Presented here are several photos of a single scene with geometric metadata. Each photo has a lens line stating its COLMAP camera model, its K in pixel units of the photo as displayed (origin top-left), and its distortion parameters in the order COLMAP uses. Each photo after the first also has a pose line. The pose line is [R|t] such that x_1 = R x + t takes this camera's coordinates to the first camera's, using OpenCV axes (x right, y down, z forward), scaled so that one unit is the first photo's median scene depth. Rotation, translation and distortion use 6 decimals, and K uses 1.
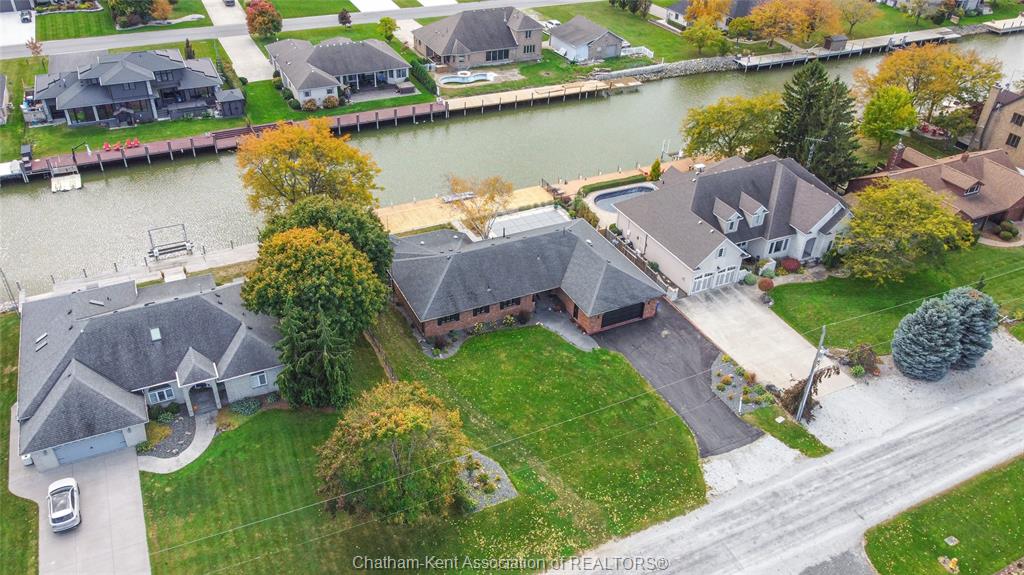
lens RADIAL K [[778.3, 0, 508.2], [0, 778.3, 289.2], [0, 0, 1]] dist [-0.005127, -0.004763]
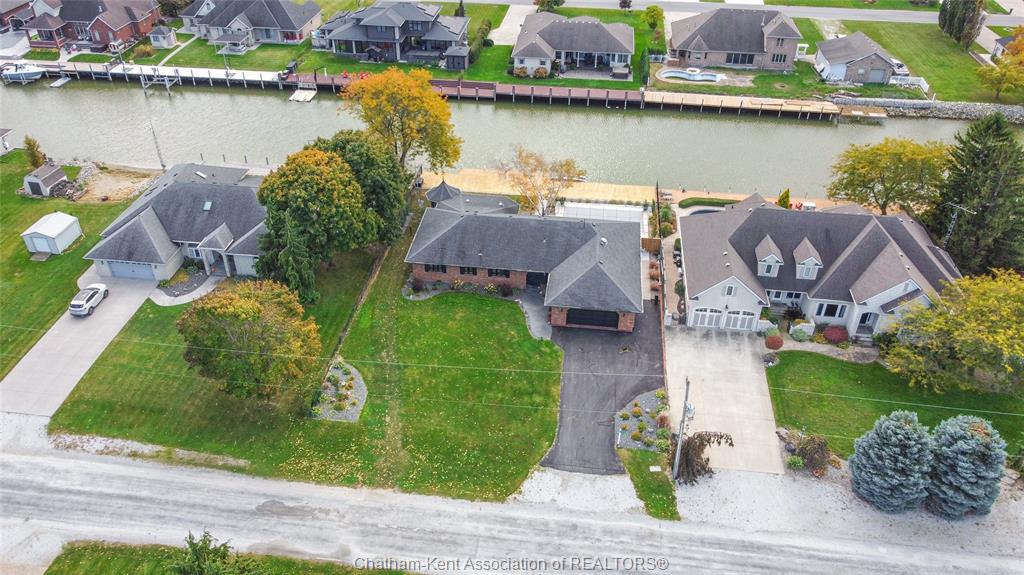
lens RADIAL K [[778.3, 0, 508.2], [0, 778.3, 289.2], [0, 0, 1]] dist [-0.005127, -0.004763]
pose [[0.838065, 0.294386, -0.459330, 0.436303], [-0.291381, 0.953311, 0.079345, -0.041949], [0.461242, 0.067343, 0.884715, 0.081507]]
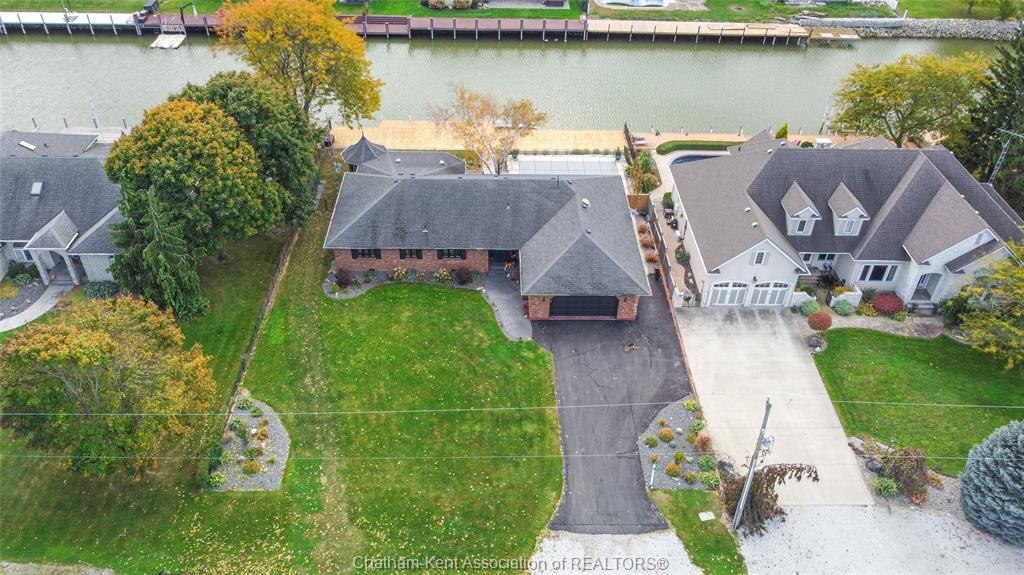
lens RADIAL K [[778.3, 0, 508.2], [0, 778.3, 289.2], [0, 0, 1]] dist [-0.005127, -0.004763]
pose [[0.905975, 0.252265, -0.339959, 0.289790], [-0.231559, 0.967575, 0.100891, -0.035373], [0.354387, -0.012684, 0.935013, 0.255429]]
